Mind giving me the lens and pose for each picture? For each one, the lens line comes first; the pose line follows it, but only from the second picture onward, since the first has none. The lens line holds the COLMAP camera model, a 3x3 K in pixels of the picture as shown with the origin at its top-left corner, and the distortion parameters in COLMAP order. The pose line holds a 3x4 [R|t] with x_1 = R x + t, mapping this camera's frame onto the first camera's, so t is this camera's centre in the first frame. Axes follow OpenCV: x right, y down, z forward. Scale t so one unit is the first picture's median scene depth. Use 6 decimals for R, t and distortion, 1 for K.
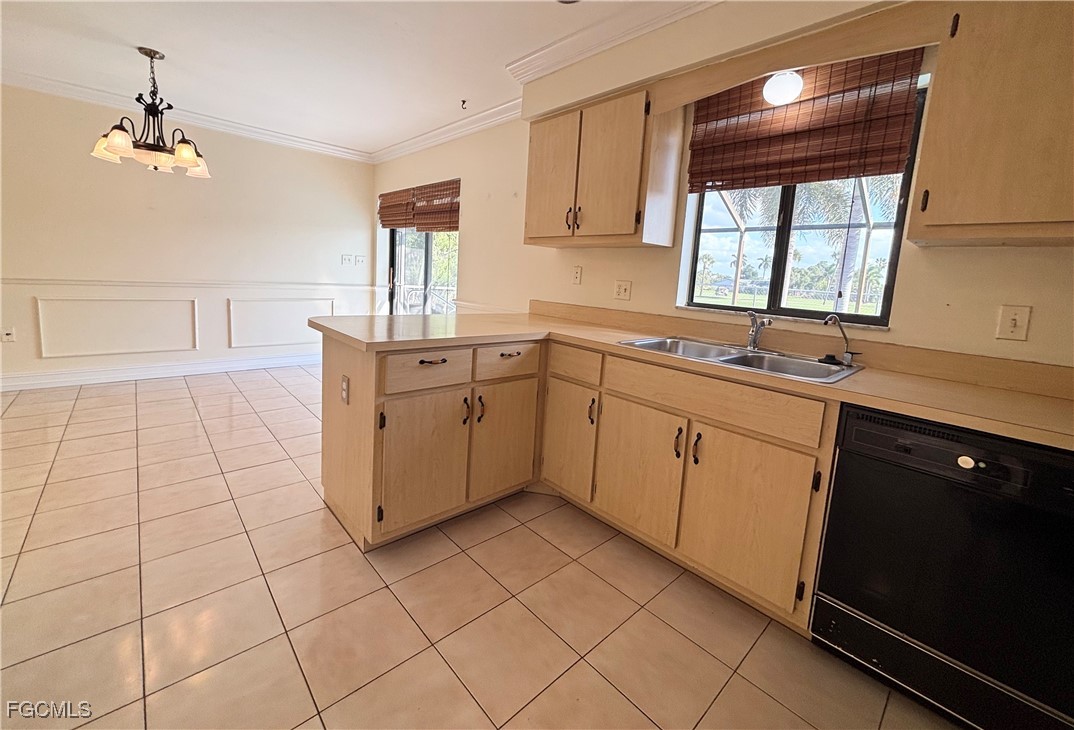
lens RADIAL K [[432.6, 0, 545.3], [0, 432.6, 329.3], [0, 0, 1]] dist [-0.000796, 0.000019]
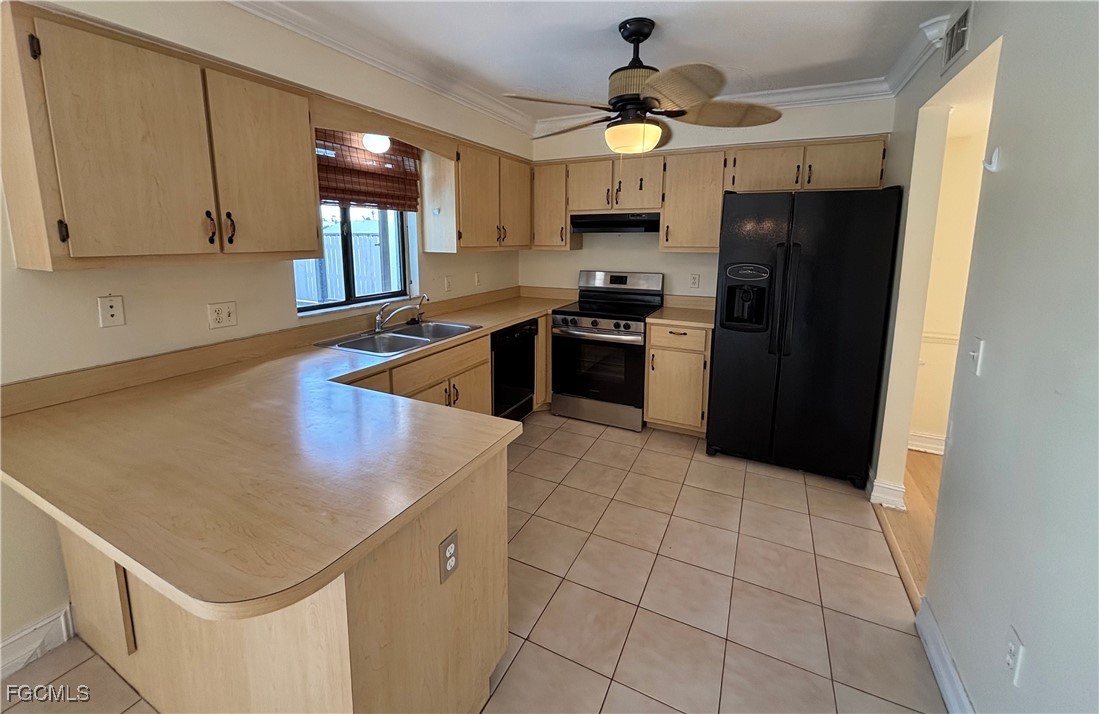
lens RADIAL K [[437.8, 0, 552.6], [0, 437.8, 297.6], [0, 0, 1]] dist [-0.005000, 0.000011]
pose [[-0.346971, -0.185853, 0.919277, -0.763671], [0.091412, 0.968800, 0.230368, -0.258980], [-0.933410, 0.163964, -0.319157, 0.745979]]
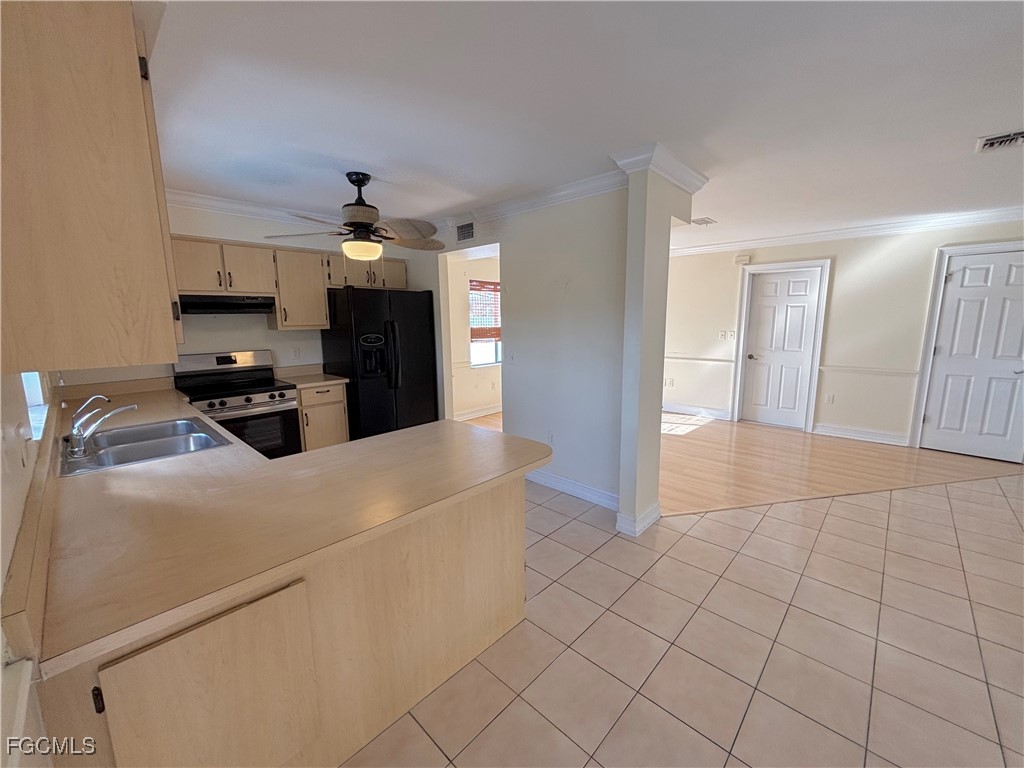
lens RADIAL K [[412.7, 0, 511.5], [0, 412.7, 381.6], [0, 0, 1]] dist [-0.000712, 0.000534]
pose [[-0.997435, -0.041427, -0.058366, -0.355732], [-0.055817, 0.960676, 0.272003, -0.332906], [0.044803, 0.274563, -0.960525, 1.538815]]
